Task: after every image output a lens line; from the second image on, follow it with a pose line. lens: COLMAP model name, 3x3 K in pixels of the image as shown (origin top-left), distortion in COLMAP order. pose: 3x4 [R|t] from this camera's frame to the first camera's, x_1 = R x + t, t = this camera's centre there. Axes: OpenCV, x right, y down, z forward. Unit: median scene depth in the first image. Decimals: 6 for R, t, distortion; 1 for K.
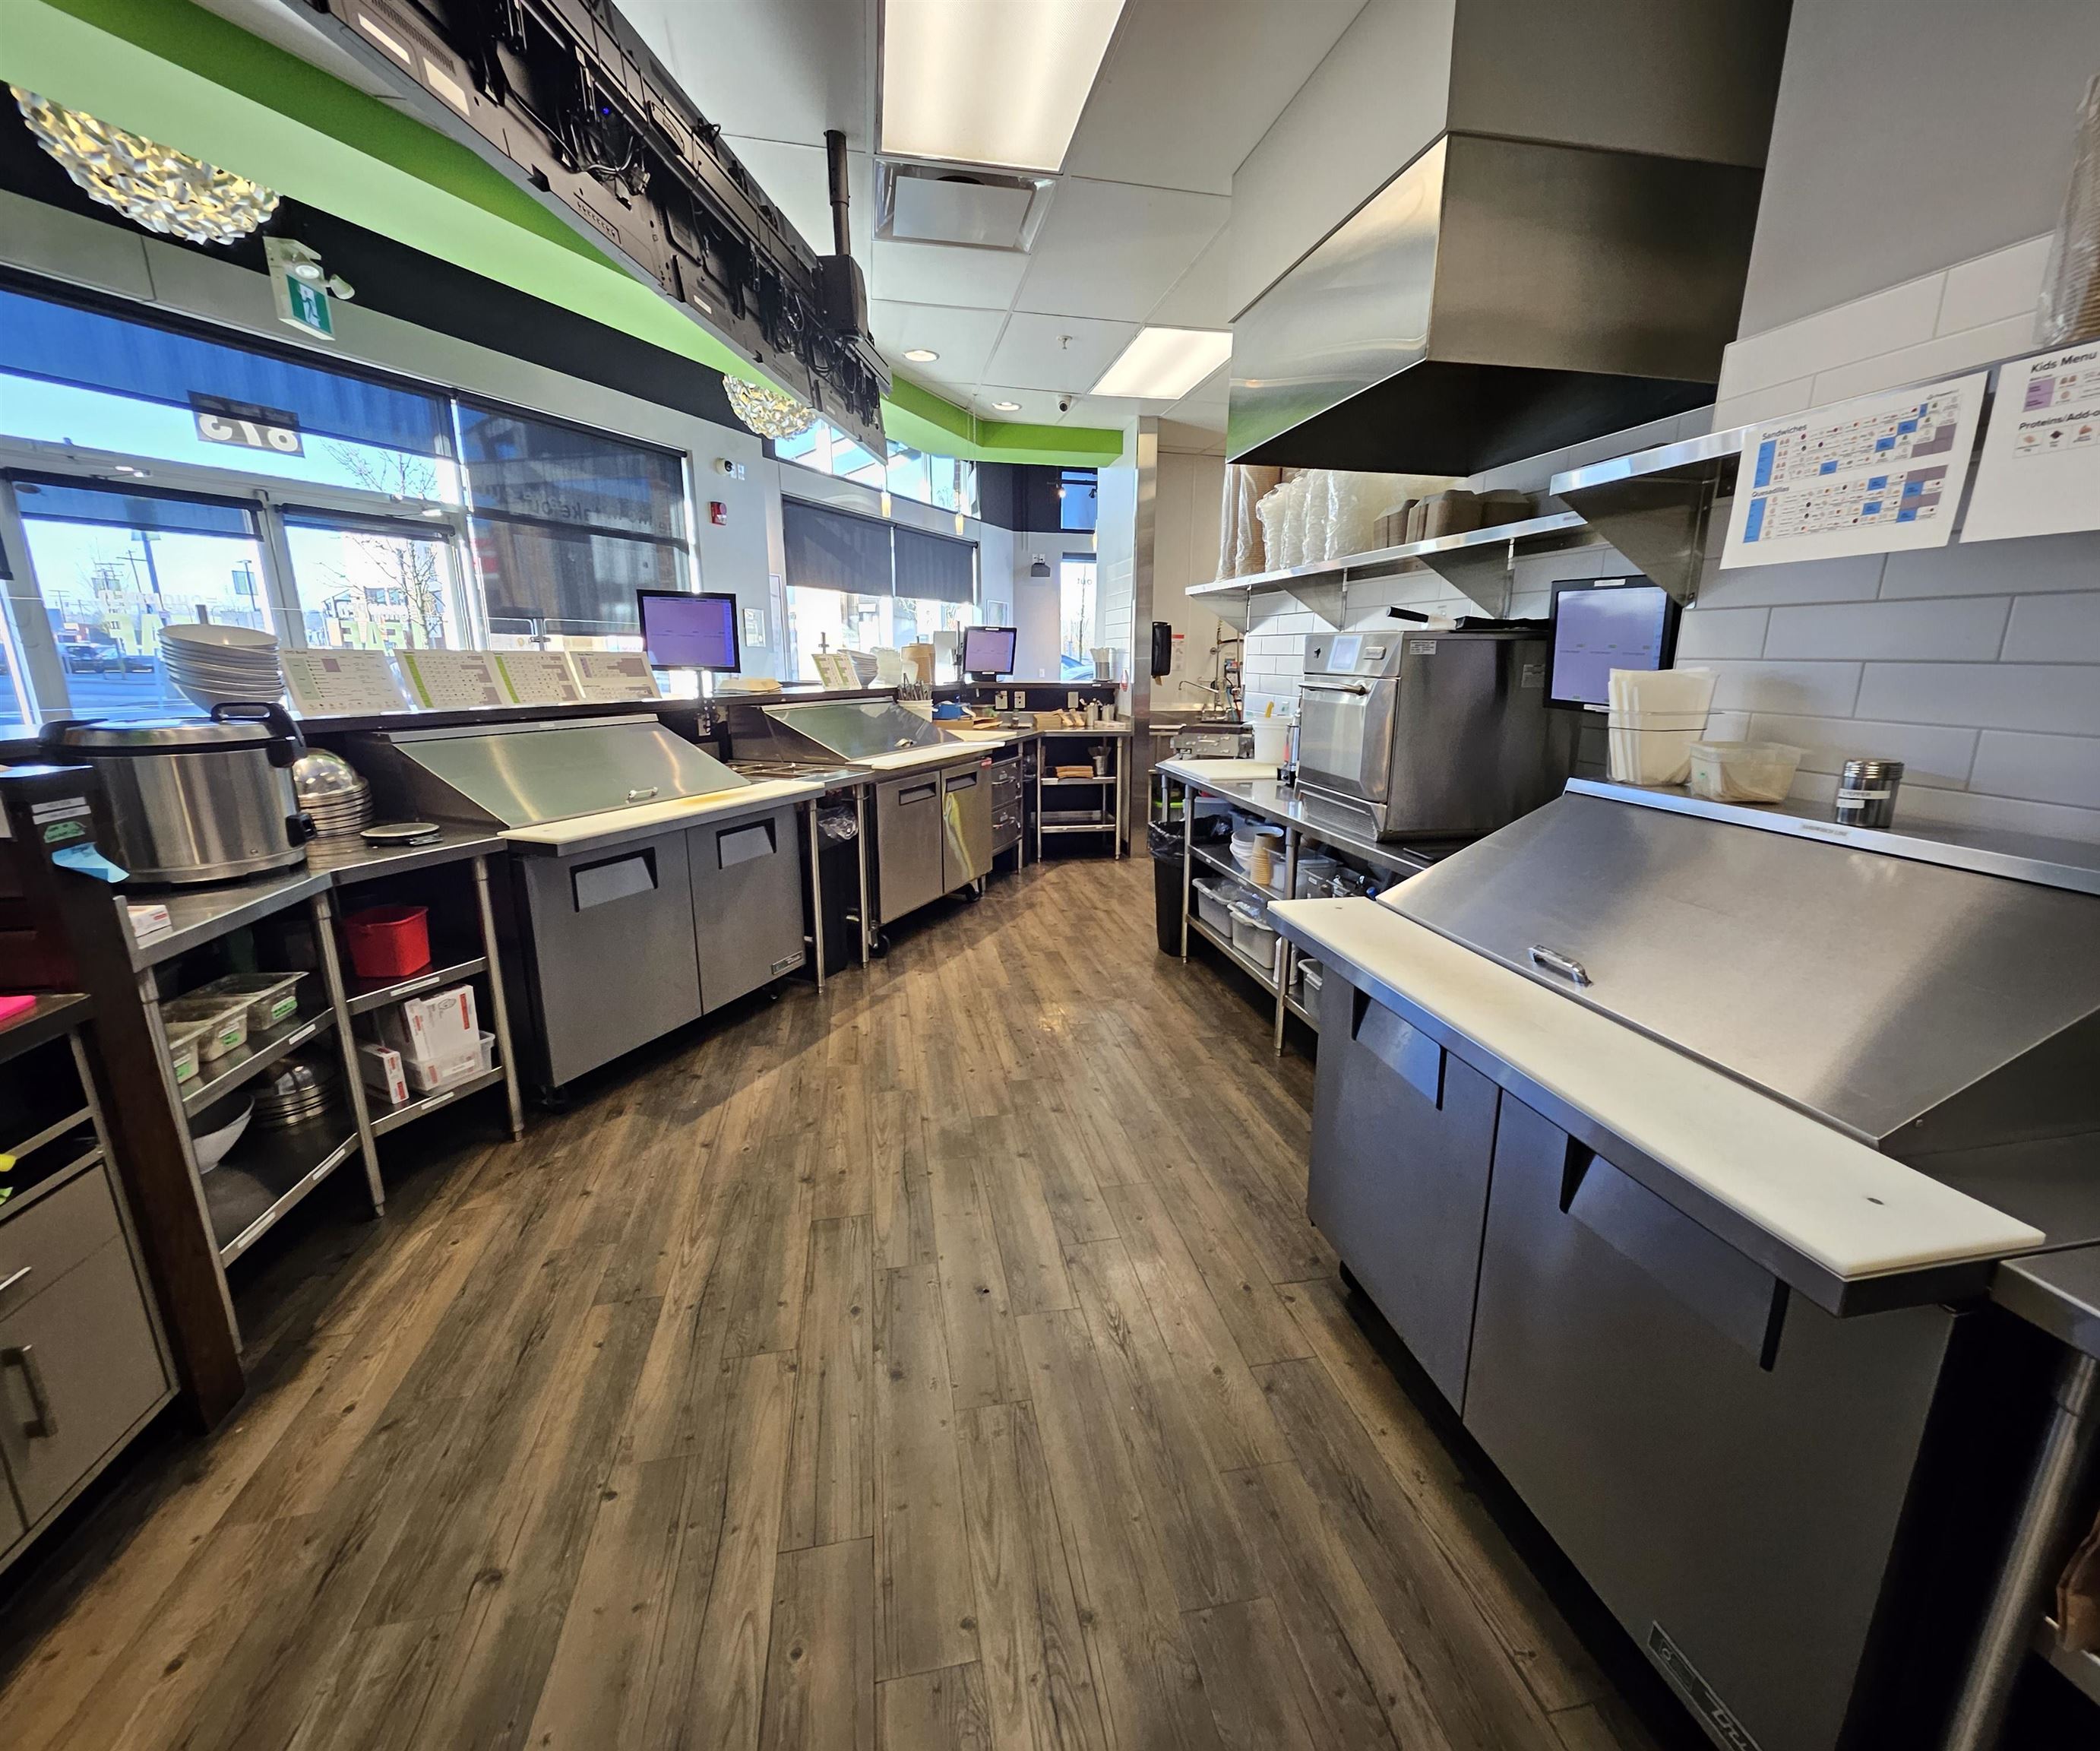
lens RADIAL K [[920.7, 0, 1062.1], [0, 920.7, 890.9], [0, 0, 1]] dist [0.013579, -0.007457]
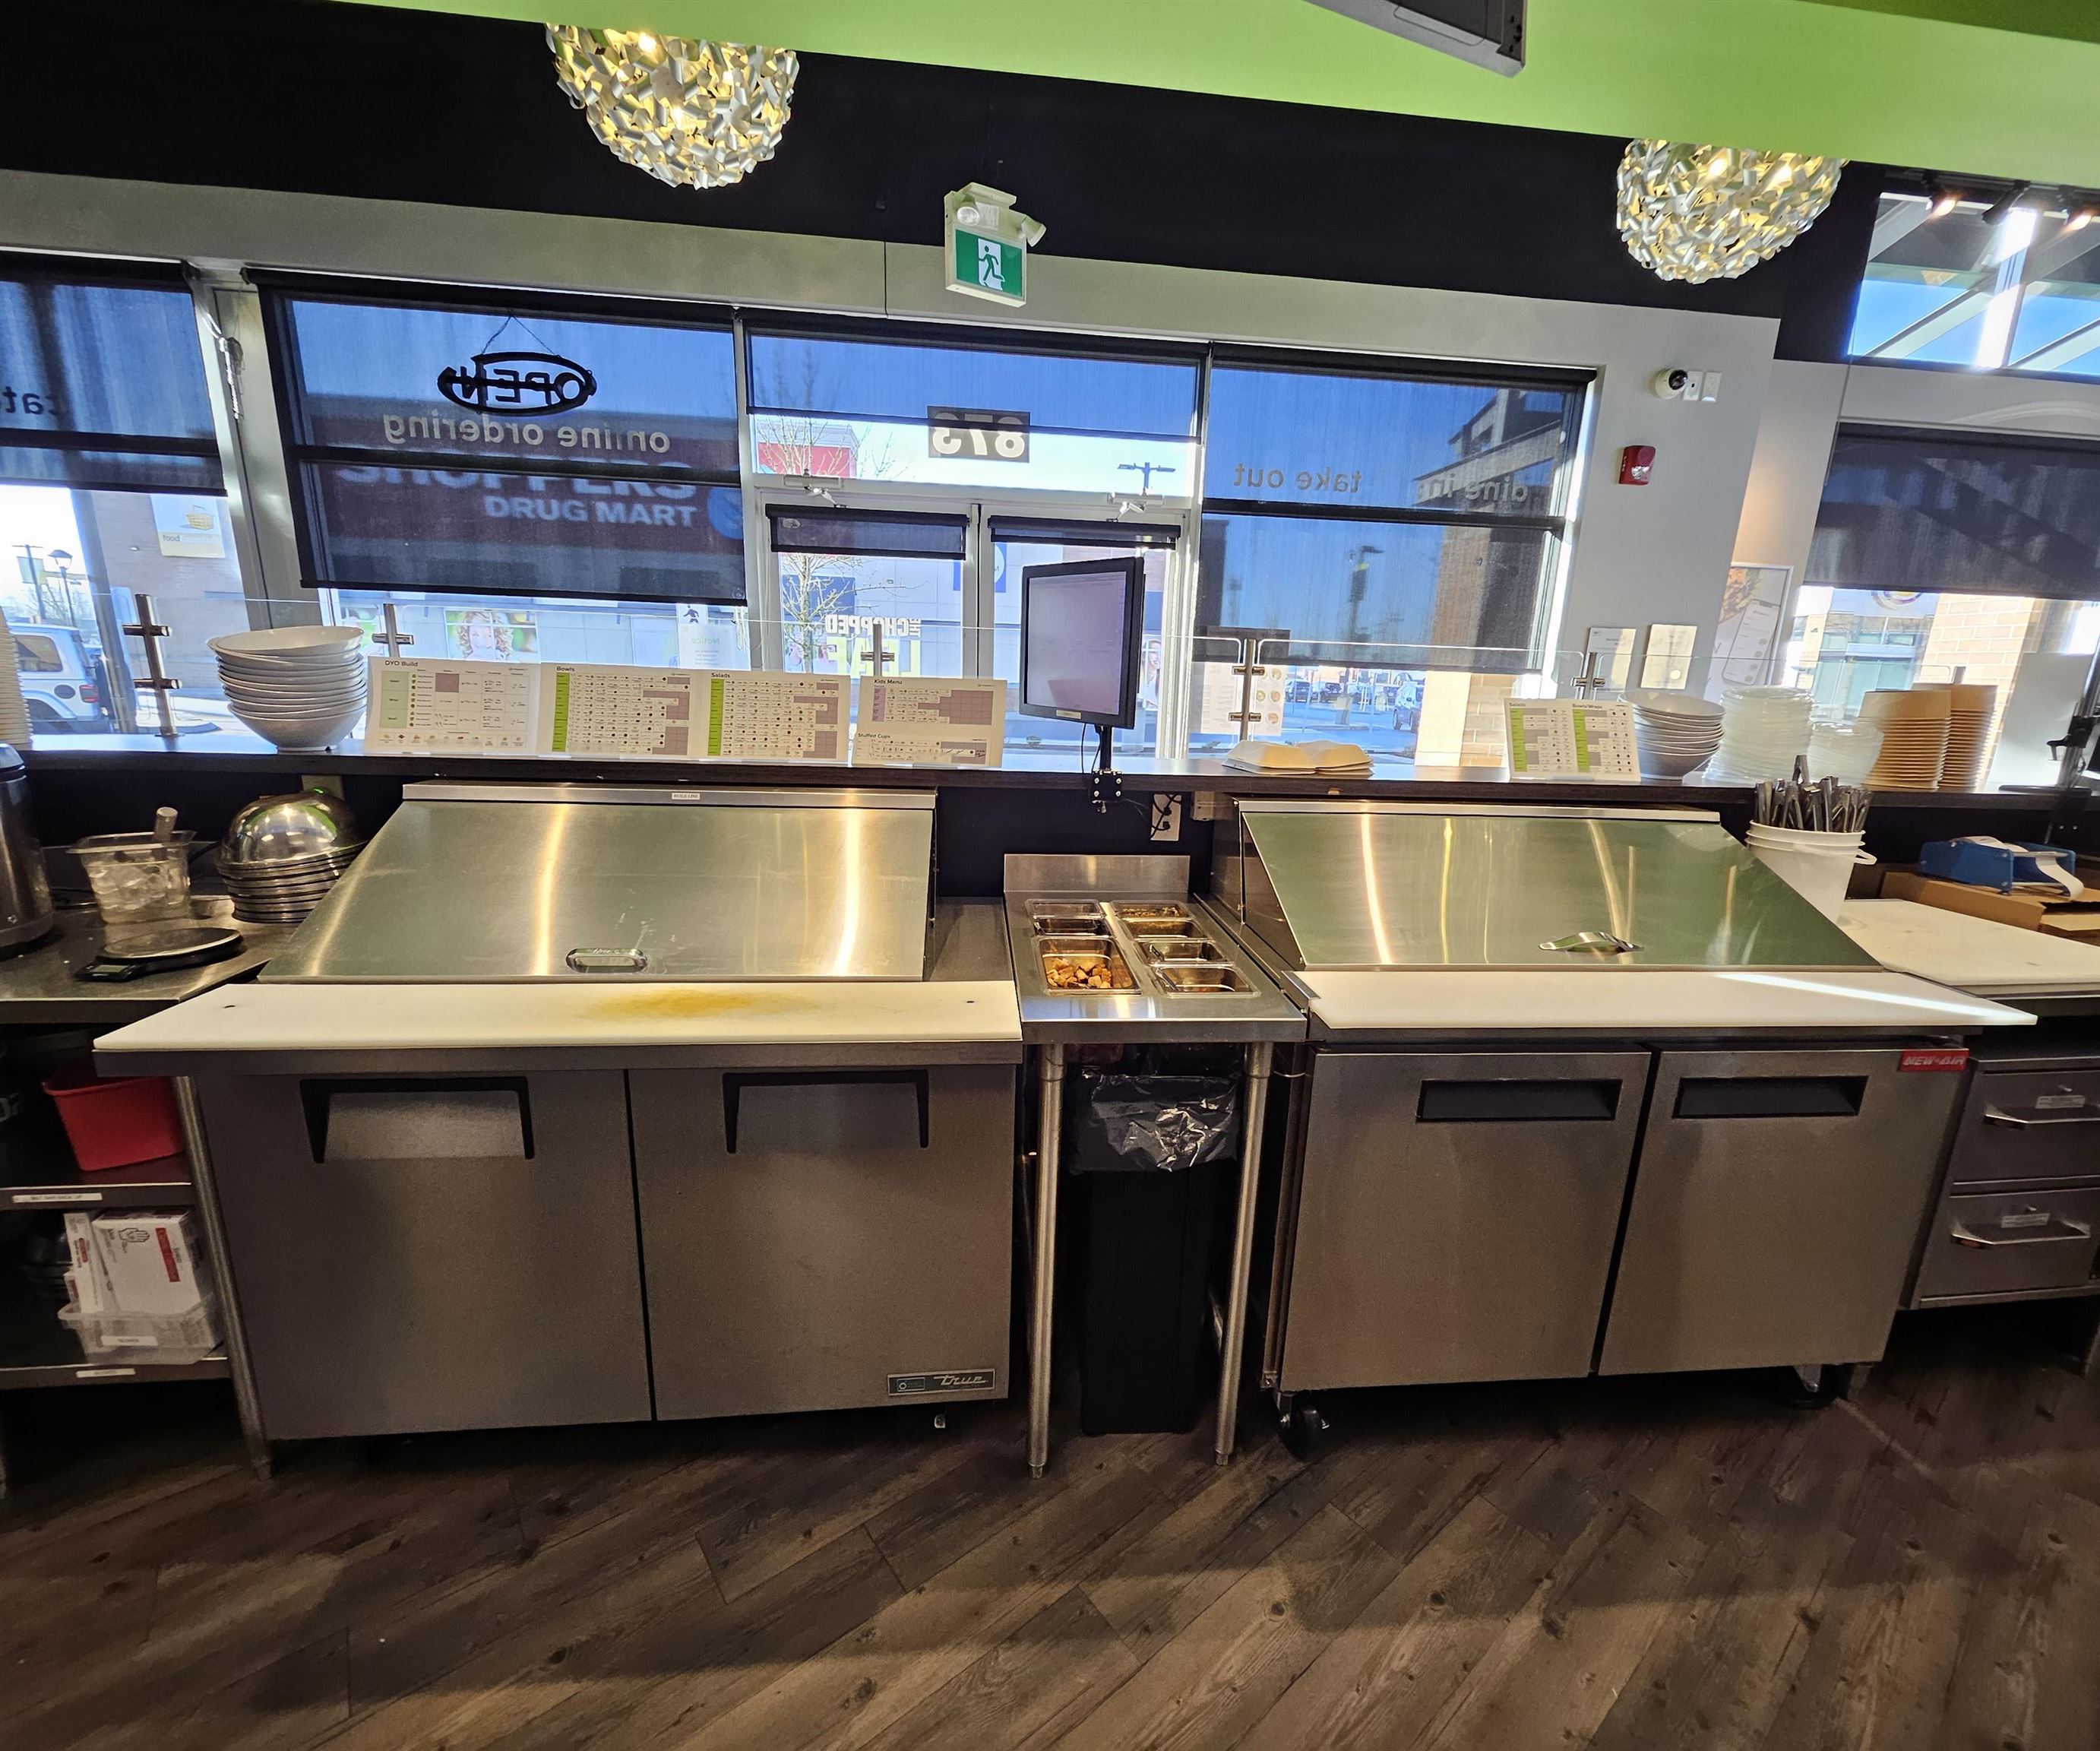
lens RADIAL K [[920.7, 0, 1062.1], [0, 920.7, 890.9], [0, 0, 1]] dist [0.013579, -0.007457]
pose [[0.459130, 0.214176, -0.862165, 0.047118], [-0.251091, 0.962217, 0.105317, -0.169720], [0.852146, 0.168128, 0.495561, 0.645365]]
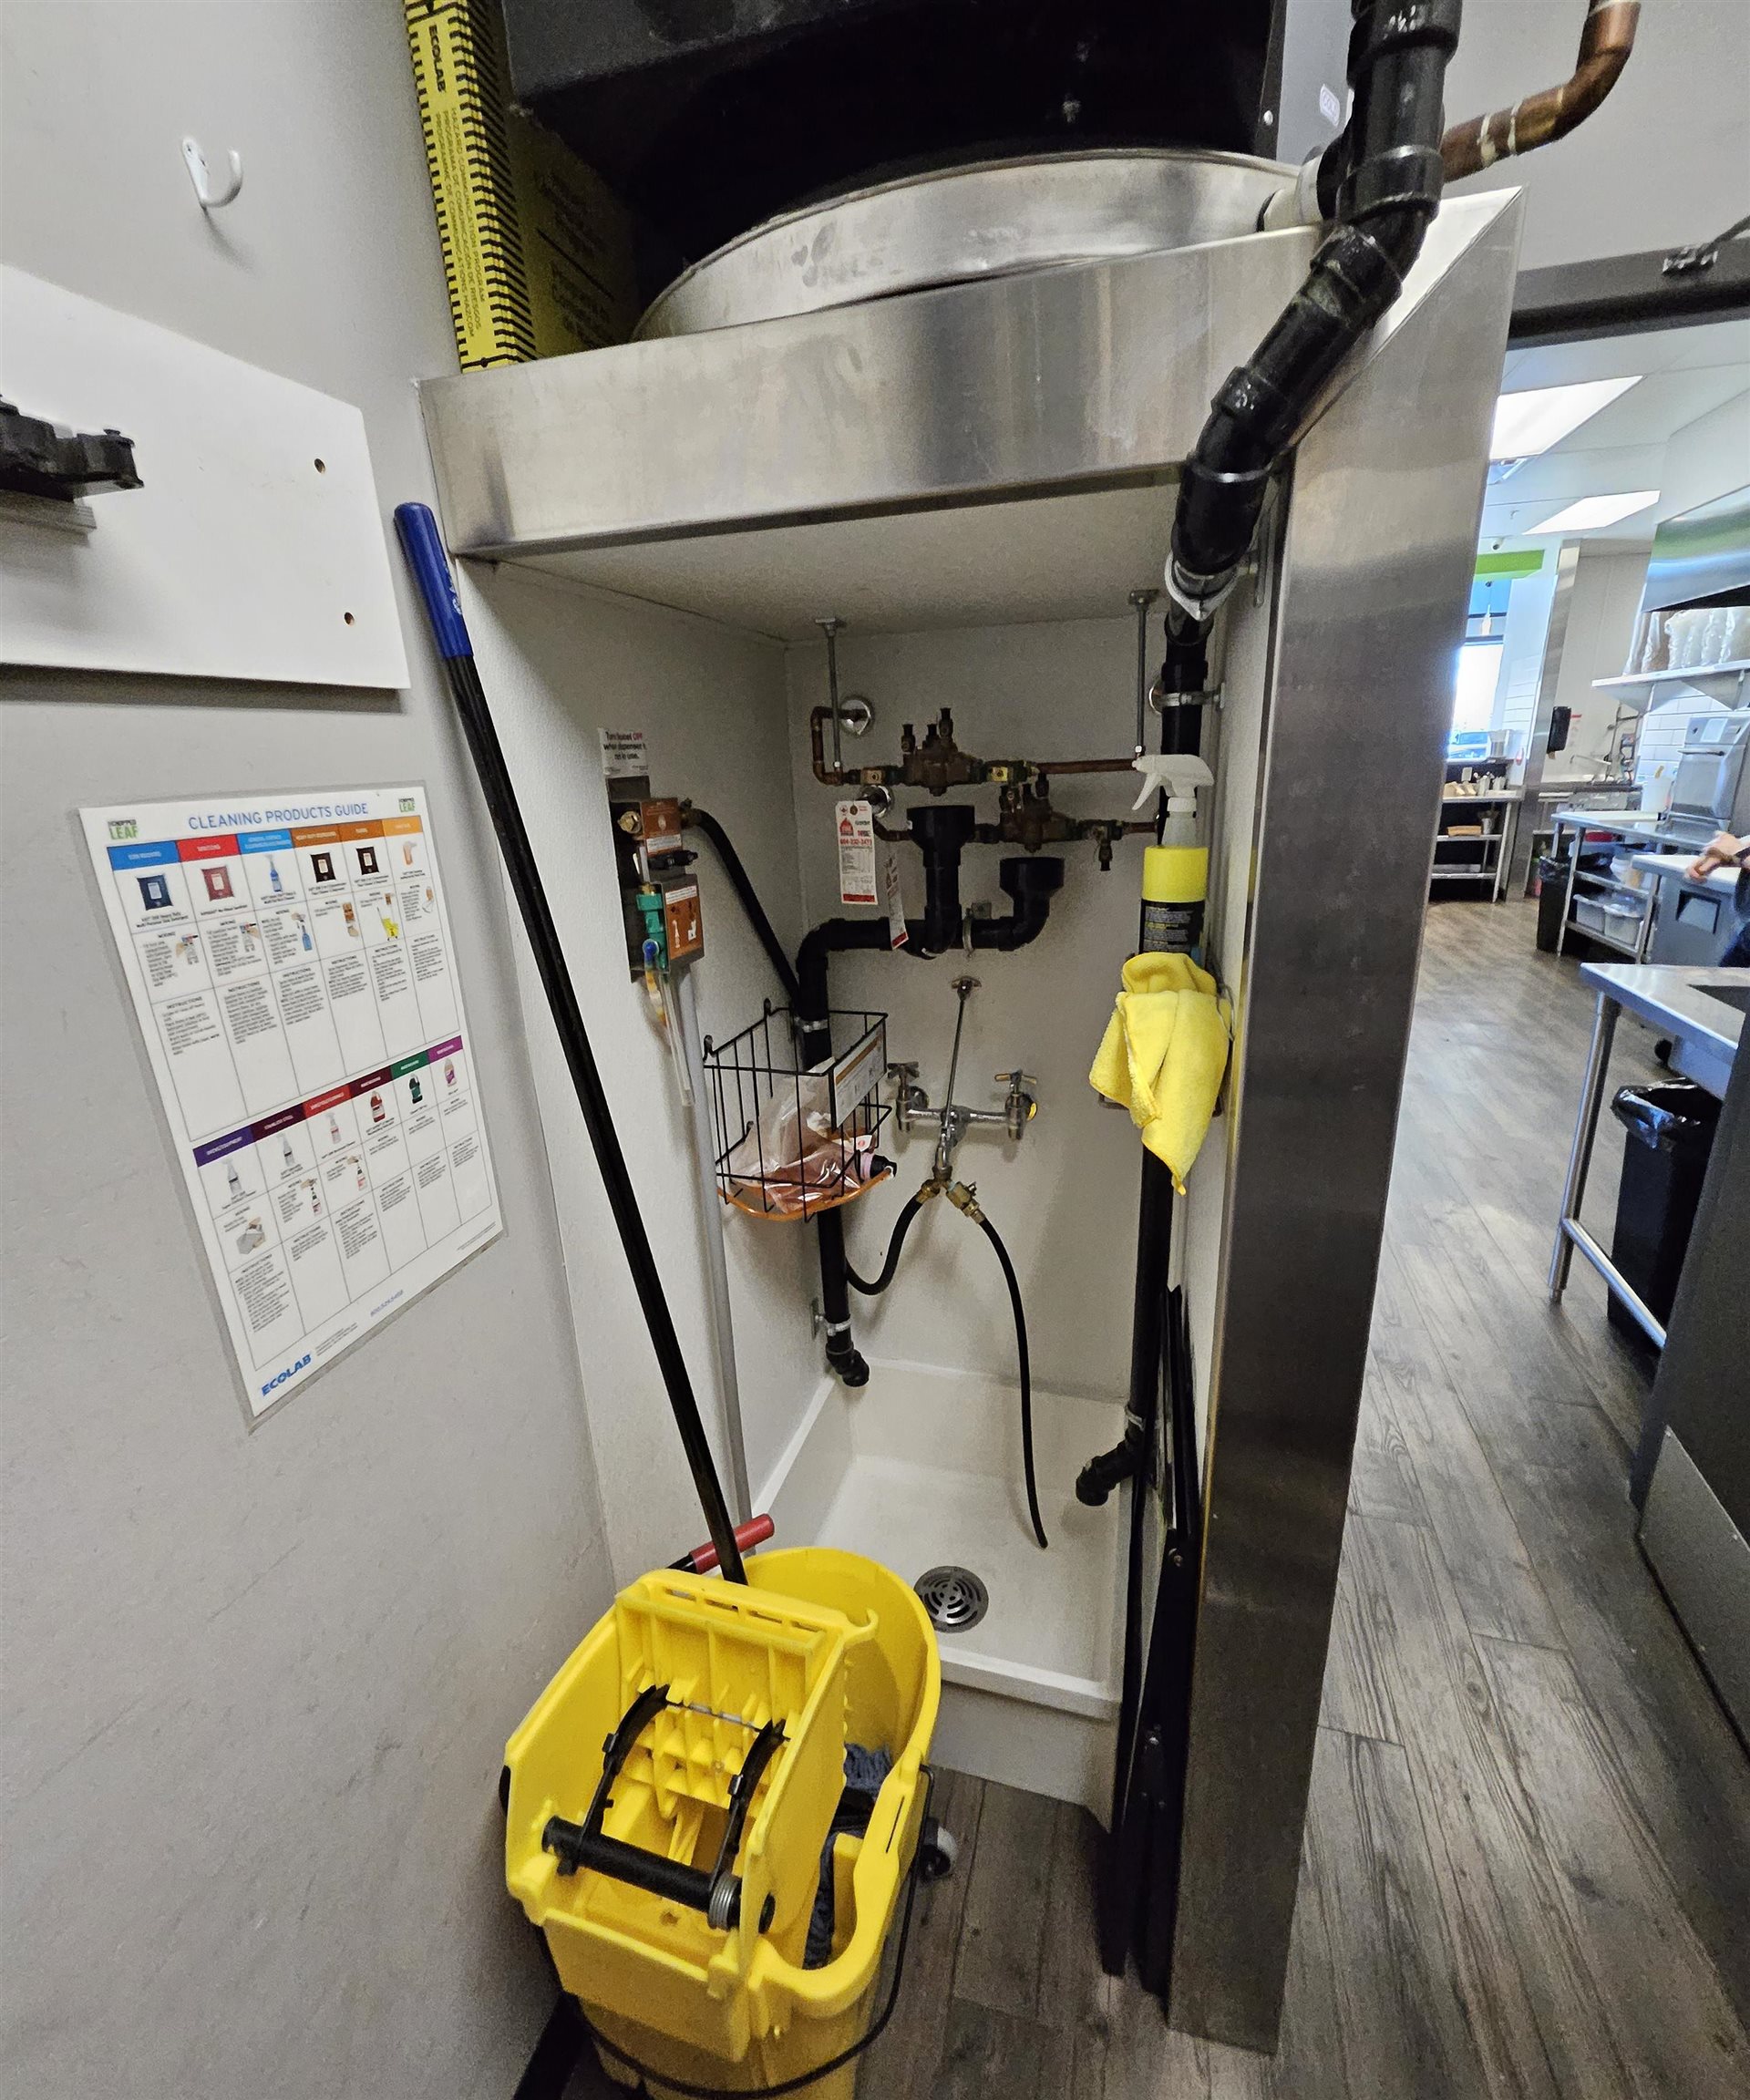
lens RADIAL K [[920.6, 0, 888.4], [0, 920.6, 1047.4], [0, 0, 1]] dist [0.013579, -0.007457]
pose [[0.889171, 0.099950, -0.446526, -0.133596], [-0.071470, 0.994211, 0.080225, 0.176919], [0.451960, -0.039420, 0.891167, -0.740305]]
